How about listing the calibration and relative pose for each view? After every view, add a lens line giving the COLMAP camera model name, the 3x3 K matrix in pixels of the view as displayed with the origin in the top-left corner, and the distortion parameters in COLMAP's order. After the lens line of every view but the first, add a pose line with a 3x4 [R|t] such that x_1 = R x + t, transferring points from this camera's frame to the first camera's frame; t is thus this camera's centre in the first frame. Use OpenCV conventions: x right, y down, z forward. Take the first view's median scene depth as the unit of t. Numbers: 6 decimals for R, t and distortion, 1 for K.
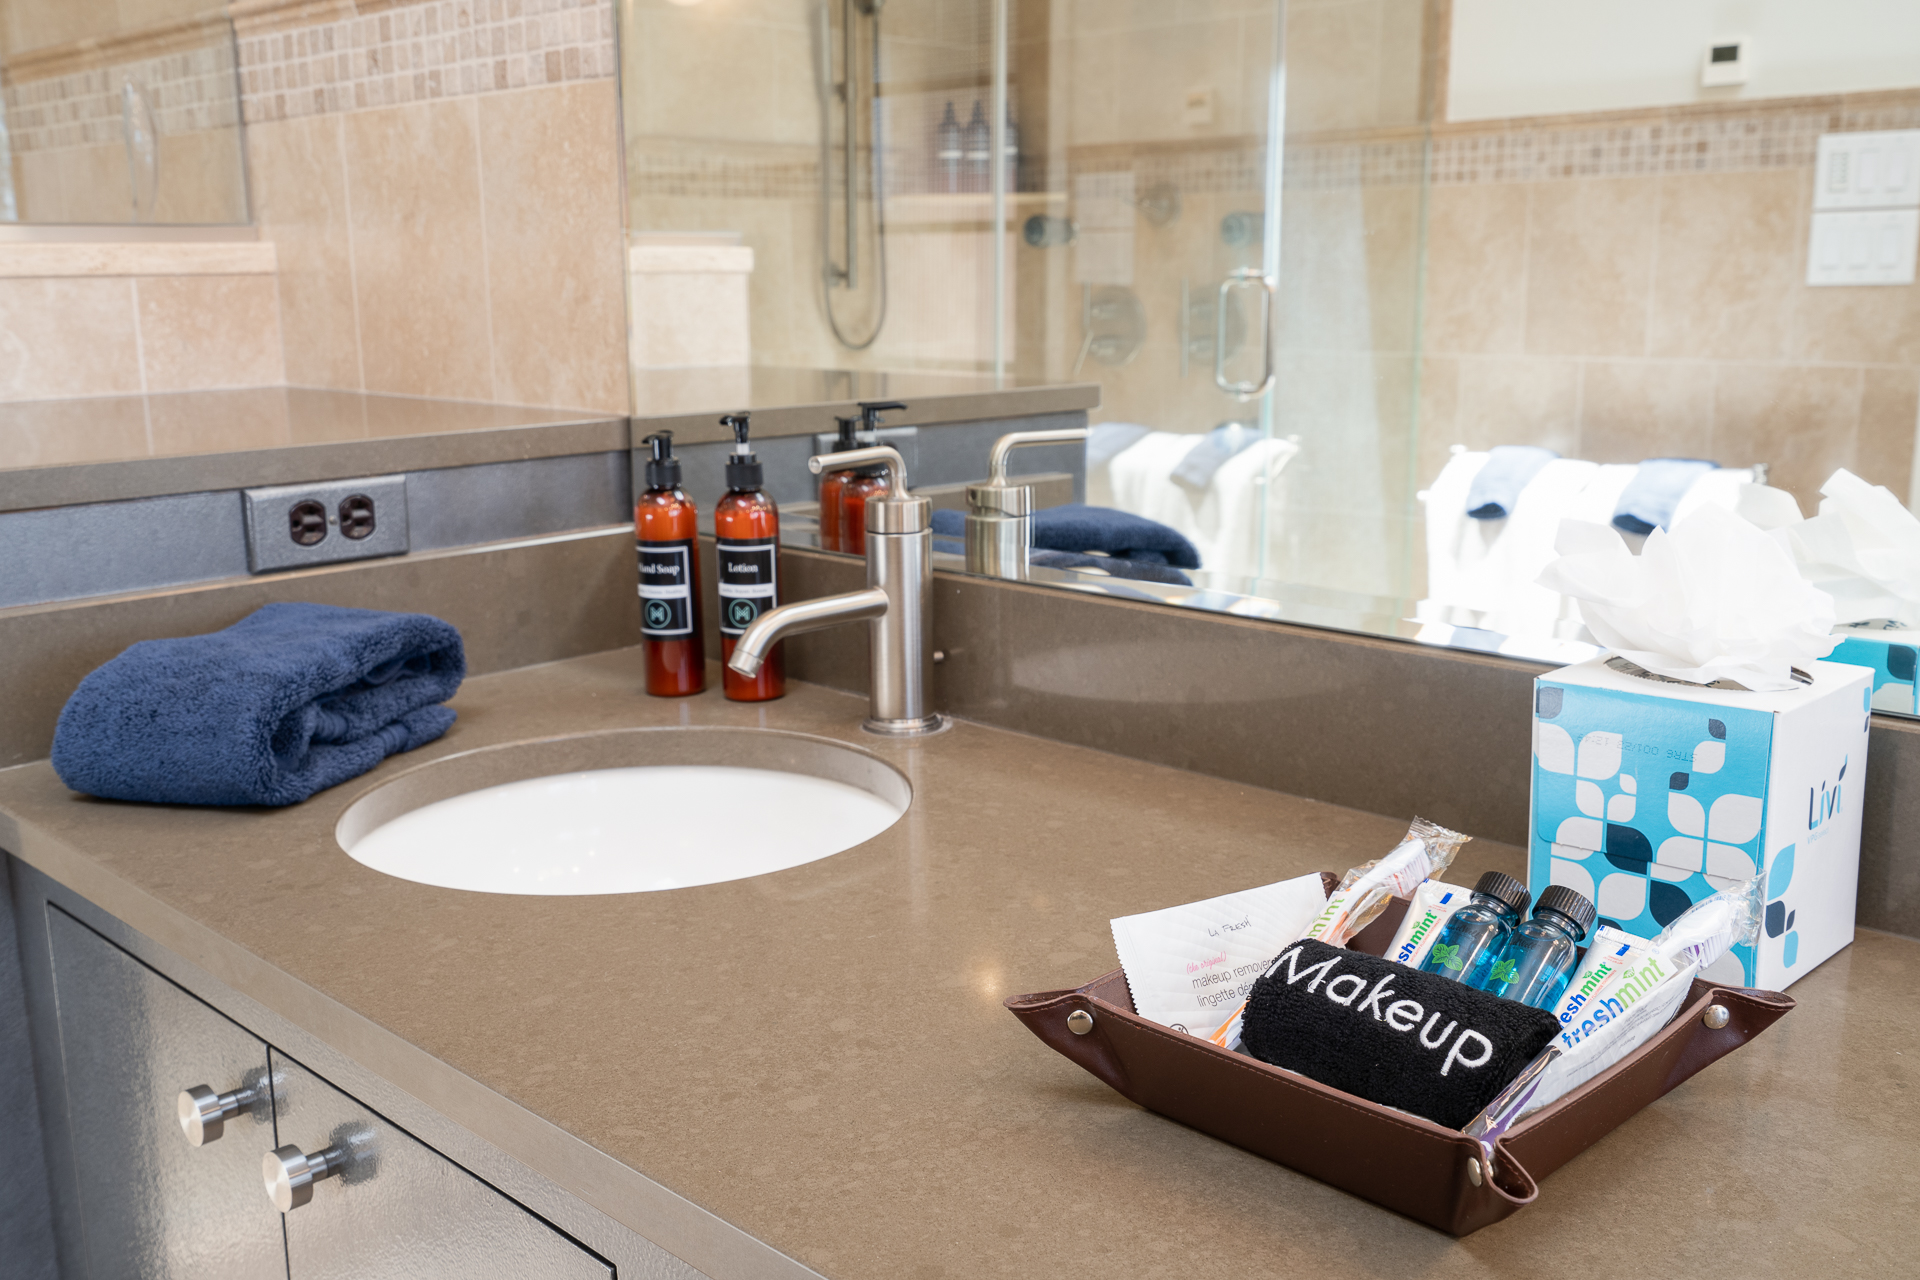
lens RADIAL K [[1817.1, 0, 960.5], [0, 1817.1, 644.9], [0, 0, 1]] dist [0.003272, 0.000000]
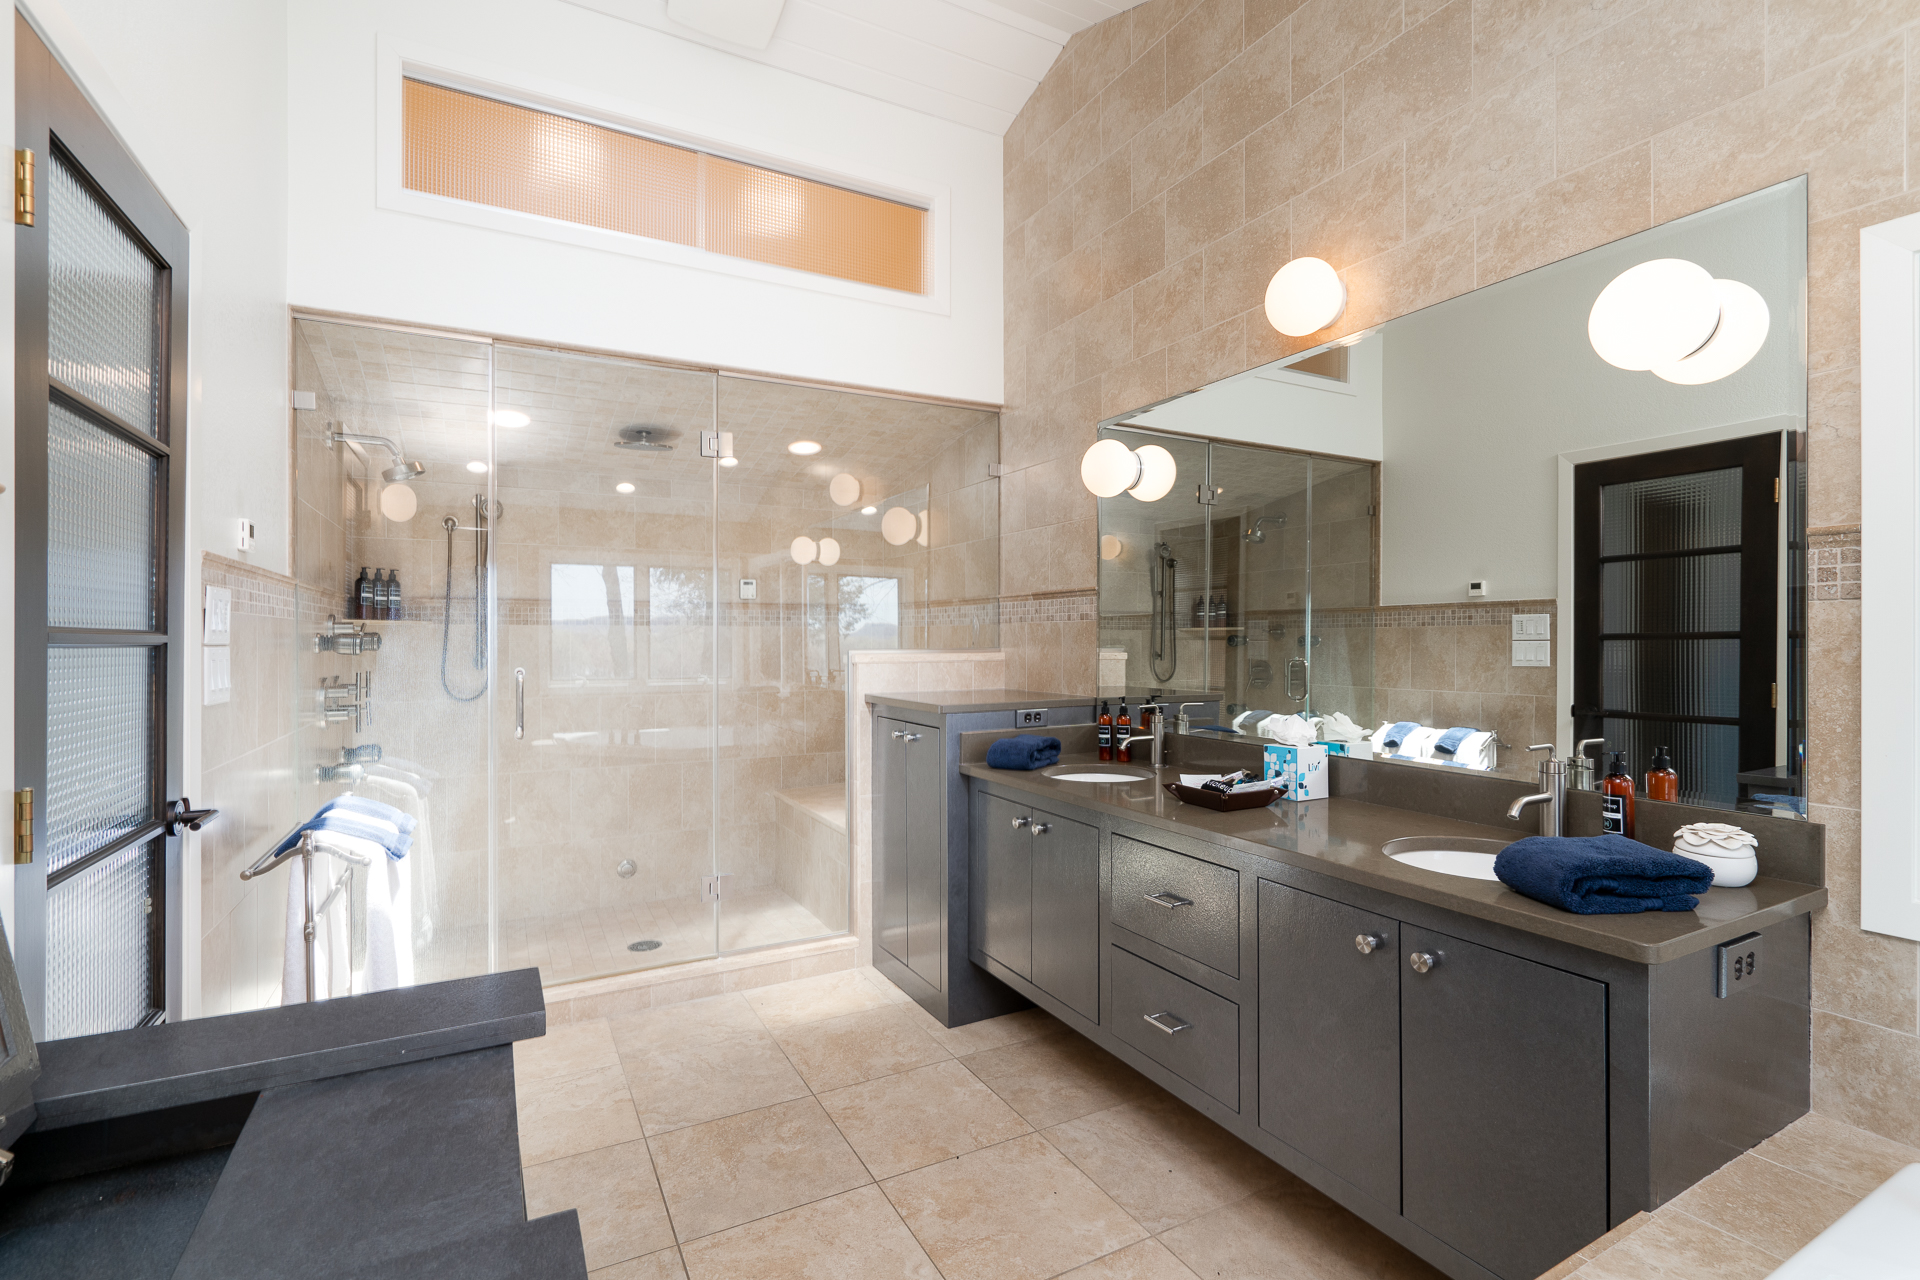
lens RADIAL K [[888.4, 0, 969.0], [0, 888.4, 635.1], [0, 0, 1]] dist [-0.000386, -0.000395]
pose [[0.958226, 0.007590, -0.285911, 0.064675], [-0.066715, 0.978004, -0.197631, 0.084089], [0.278122, 0.208450, 0.937655, -0.551078]]
